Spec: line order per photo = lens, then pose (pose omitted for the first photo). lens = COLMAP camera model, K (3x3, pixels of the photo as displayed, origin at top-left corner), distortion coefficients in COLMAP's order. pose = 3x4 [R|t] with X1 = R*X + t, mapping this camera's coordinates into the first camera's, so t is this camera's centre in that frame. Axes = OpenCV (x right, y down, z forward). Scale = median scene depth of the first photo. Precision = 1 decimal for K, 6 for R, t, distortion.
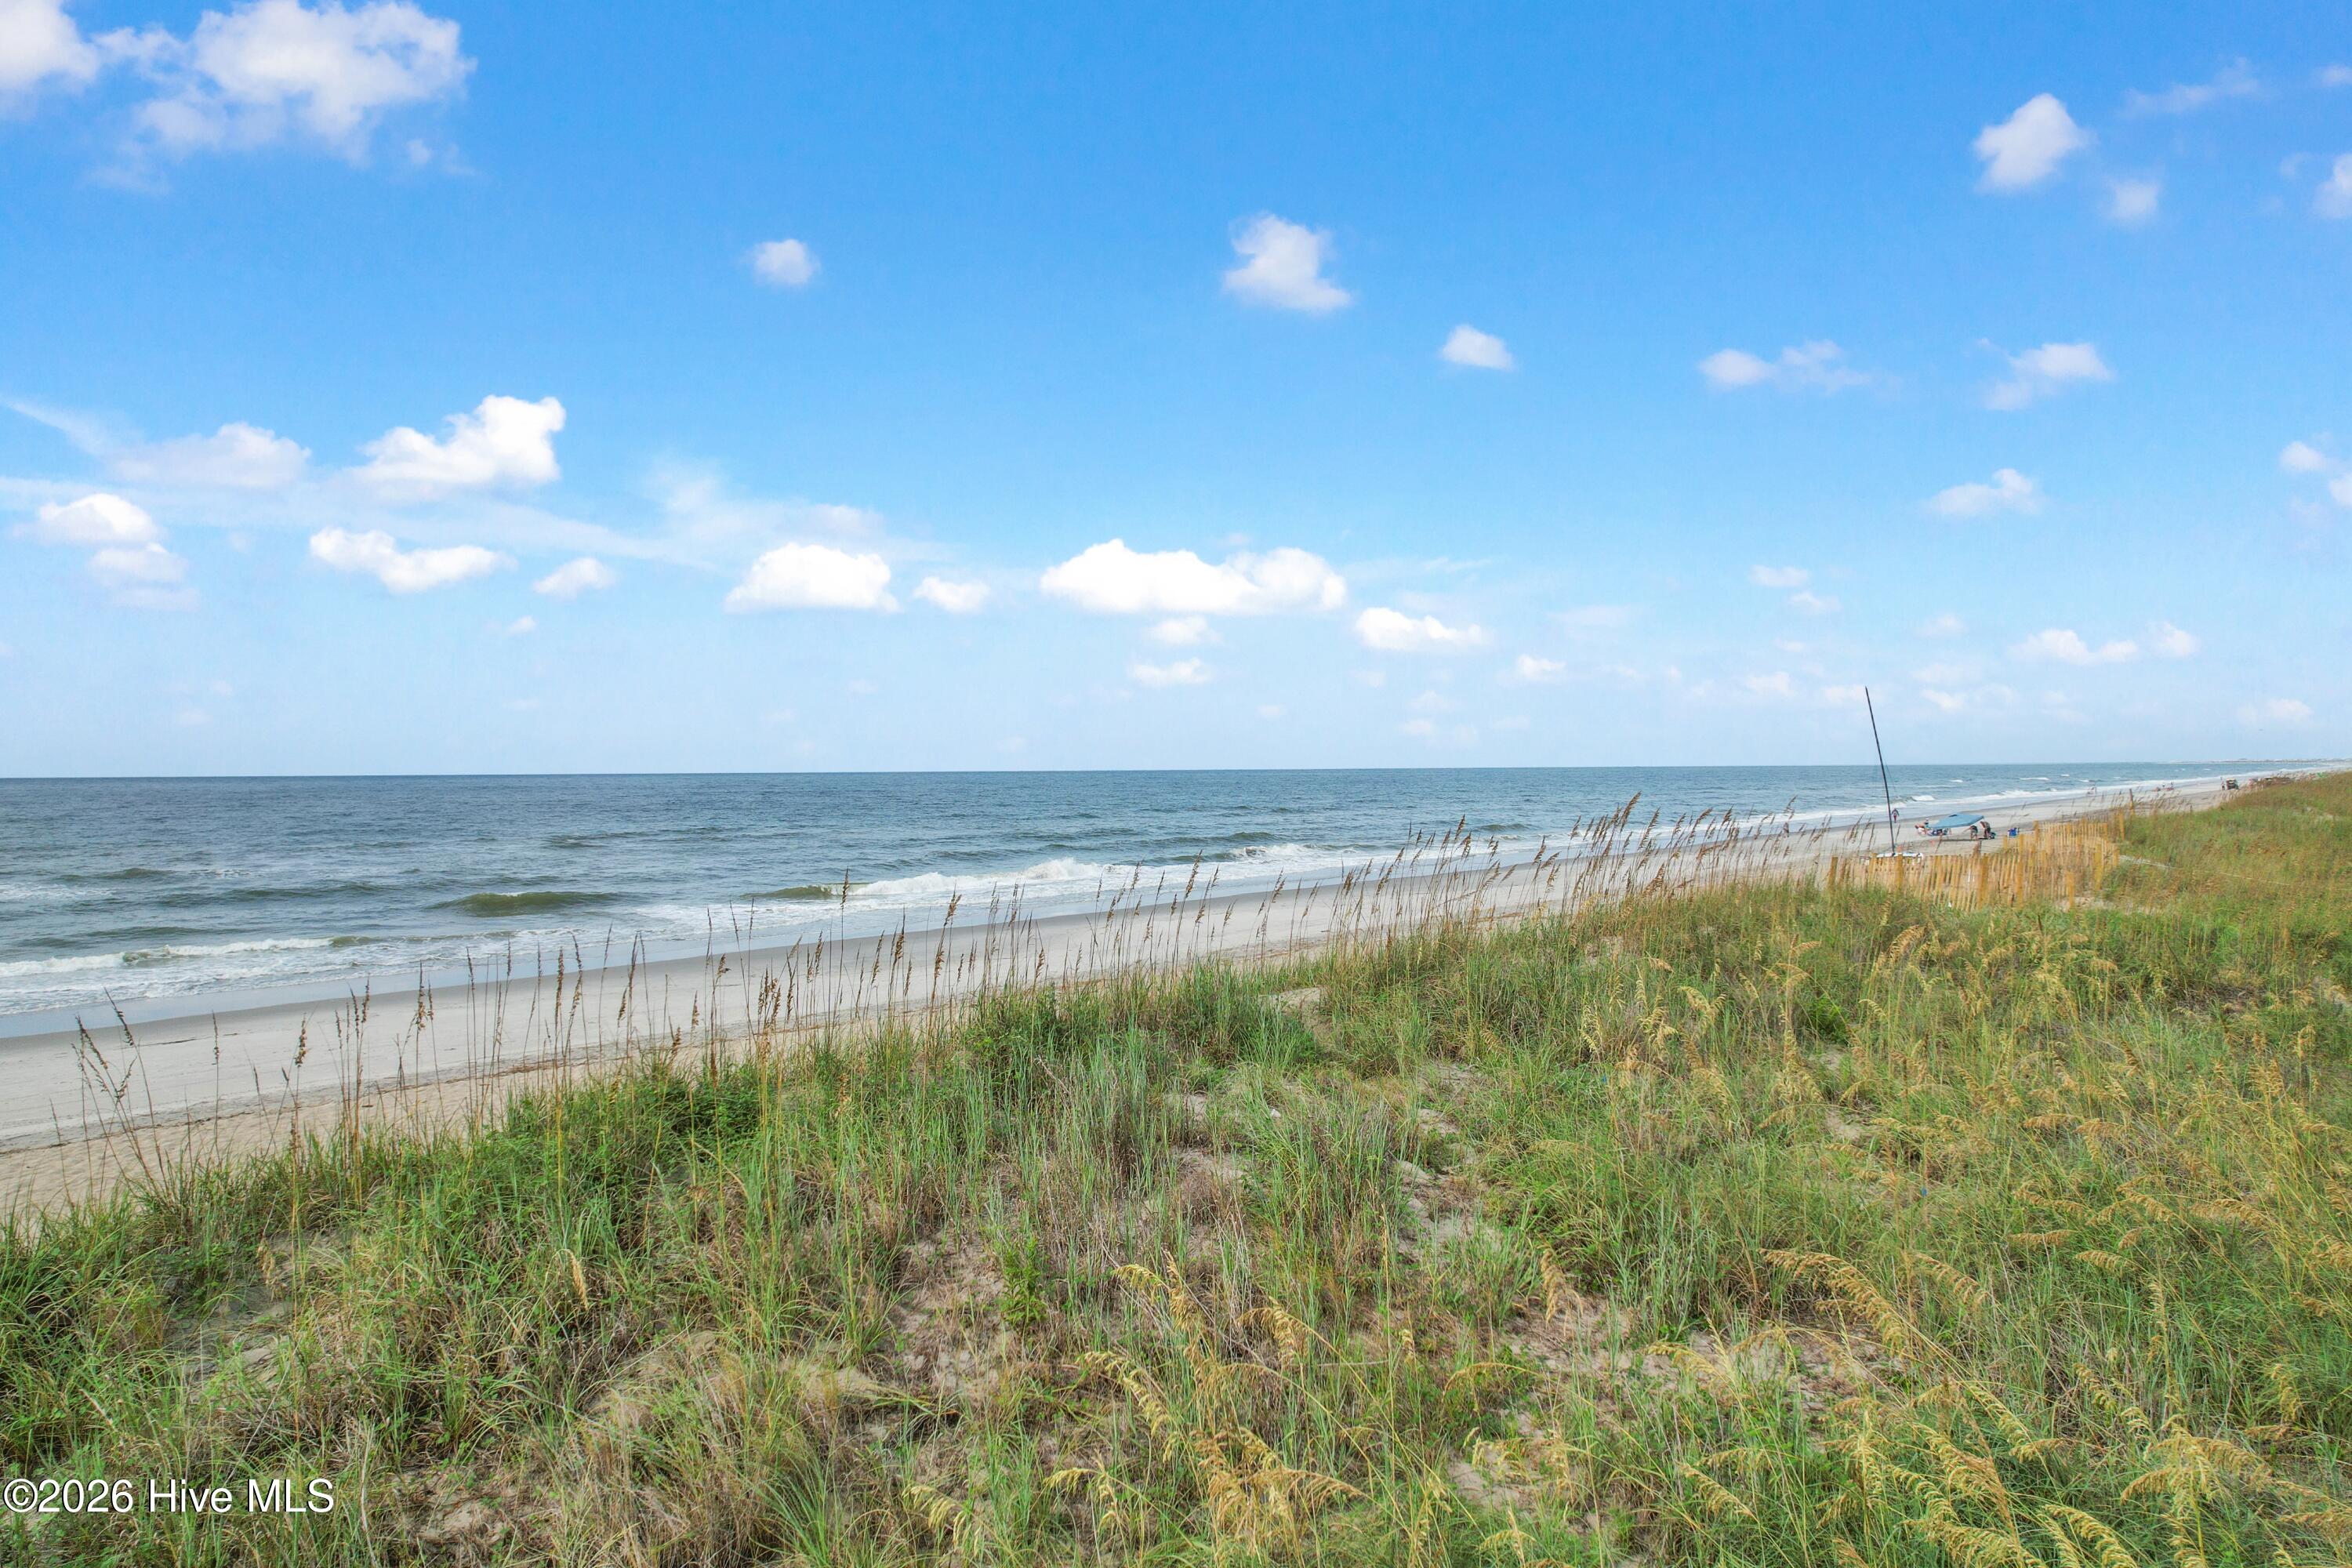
lens RADIAL K [[1498.6, 0, 1180.8], [0, 1498.6, 777.6], [0, 0, 1]] dist [-0.067565, 0.058663]
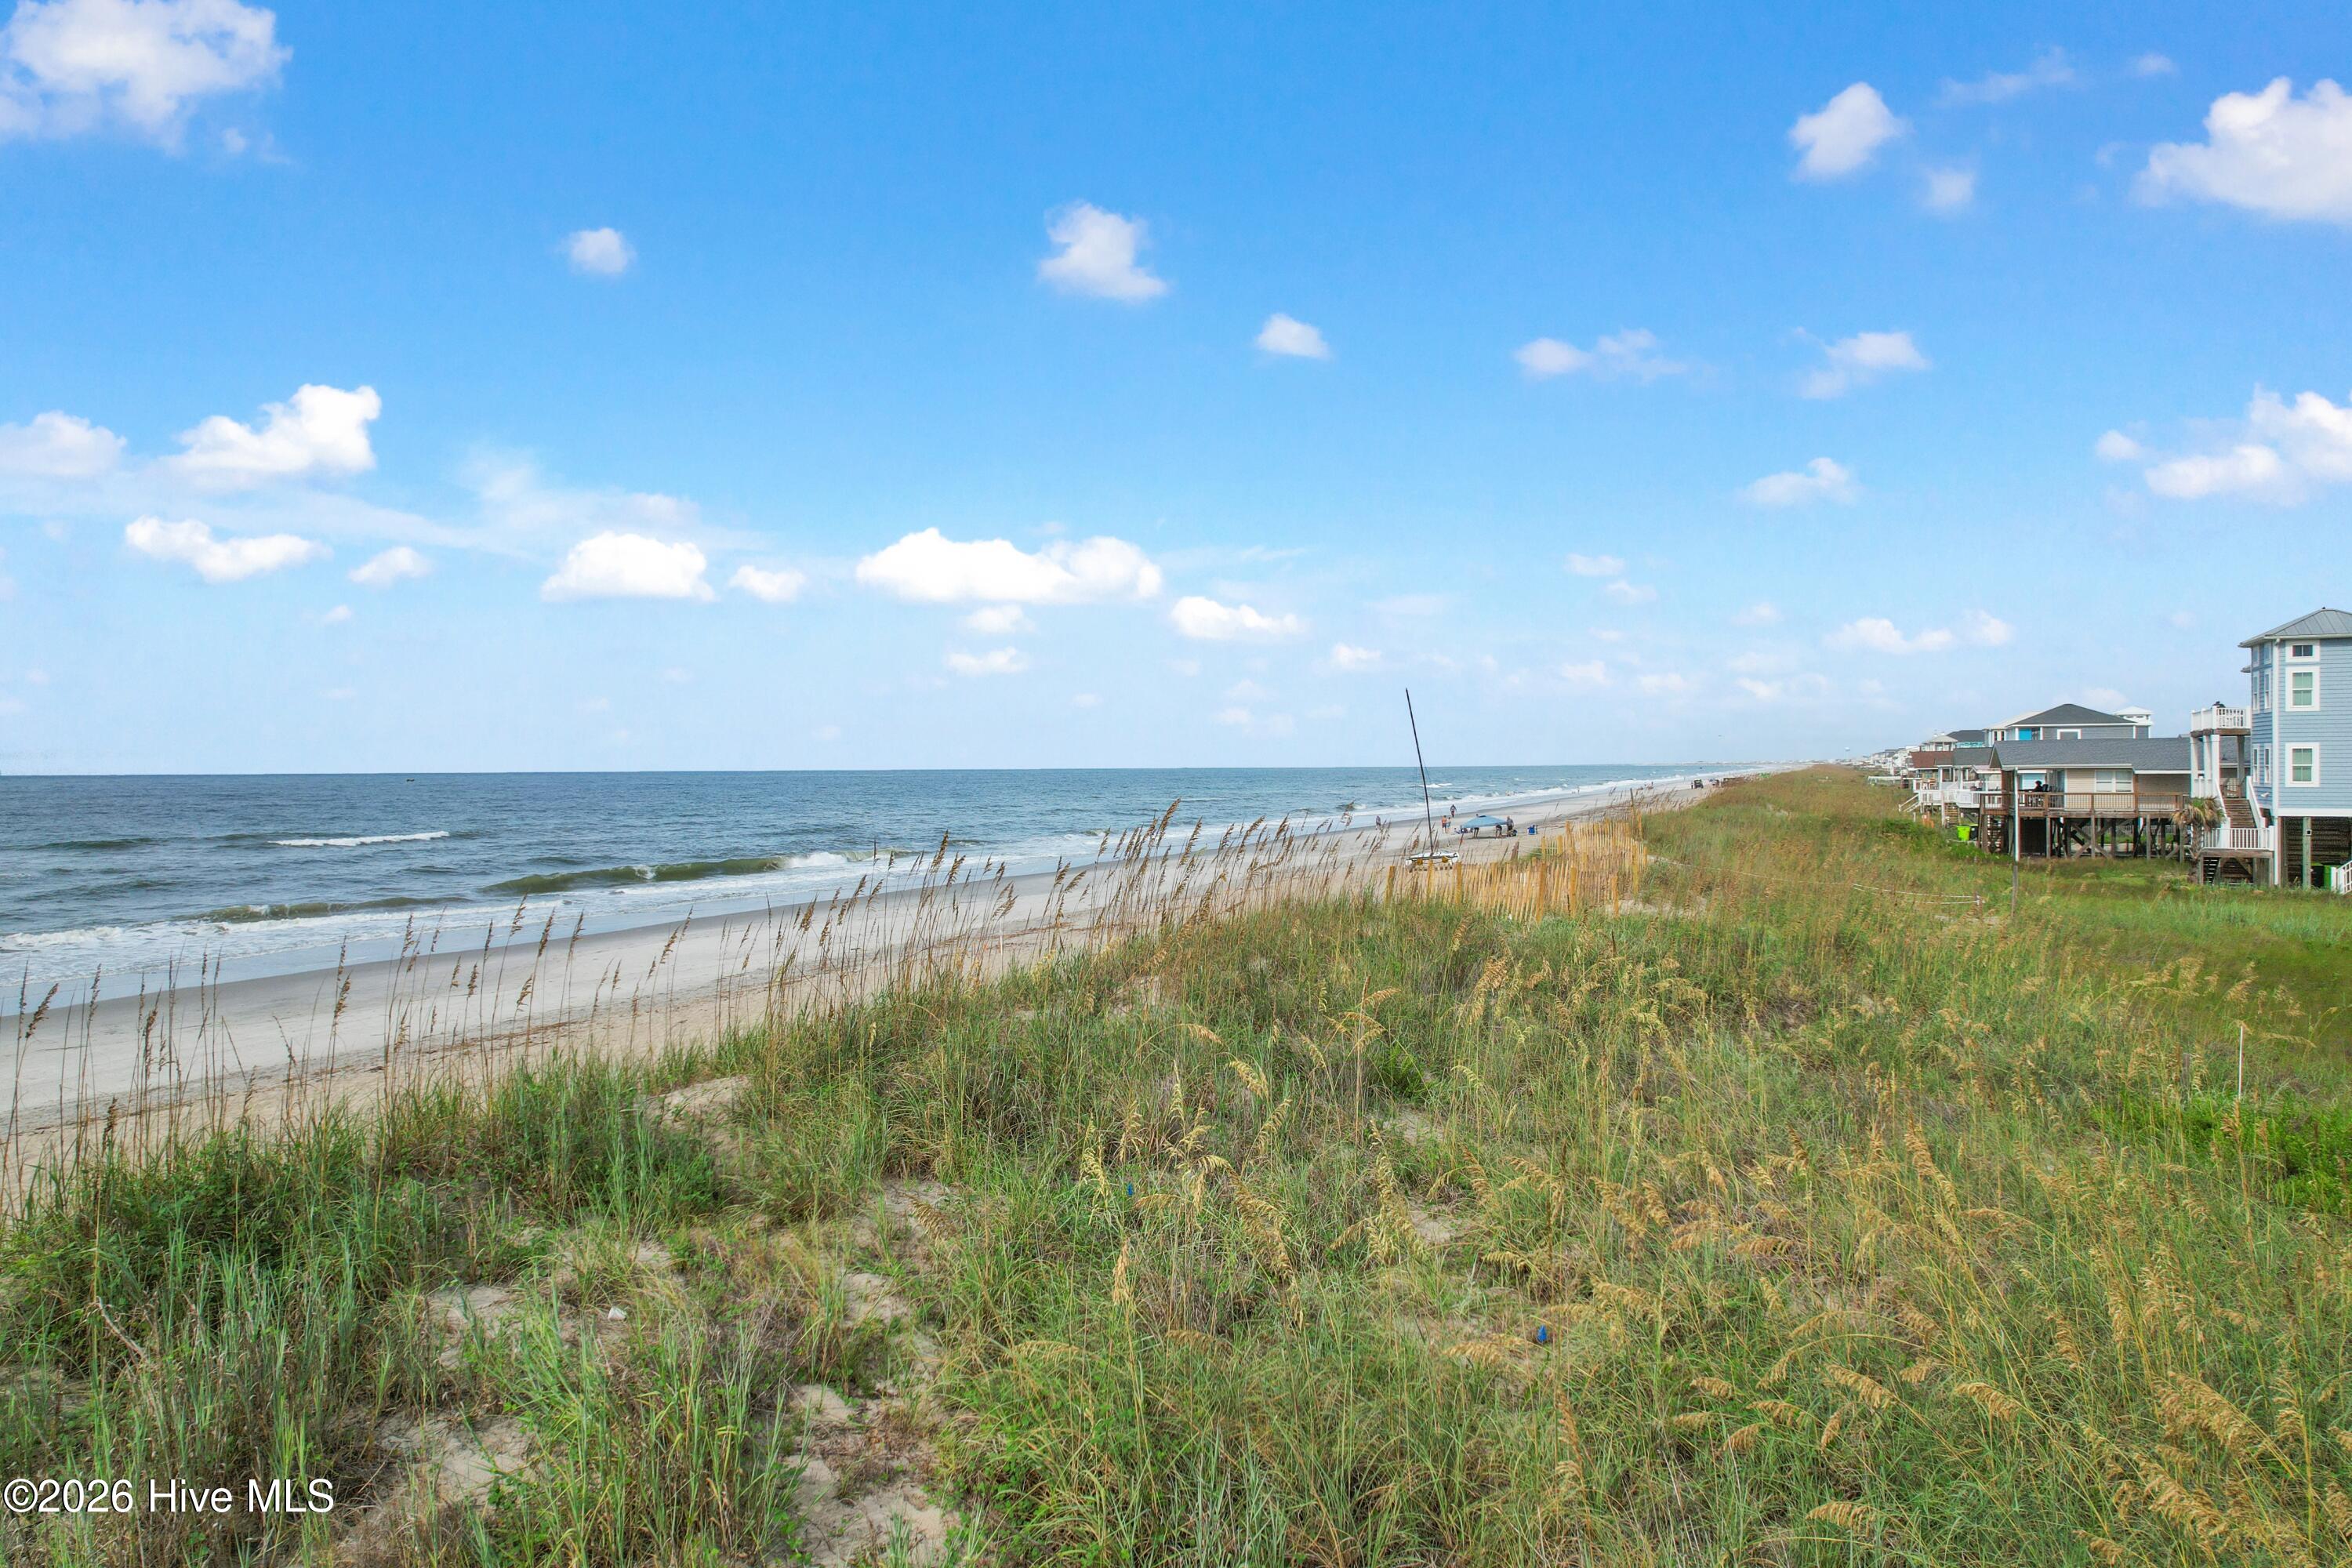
lens RADIAL K [[1498.6, 0, 1174.4], [0, 1498.6, 788.4], [0, 0, 1]] dist [-0.067565, 0.058663]
pose [[0.959034, -0.003449, 0.283271, 0.078125], [0.001518, 0.999974, 0.007034, -0.000839], [-0.283288, -0.006316, 0.959014, 0.230088]]
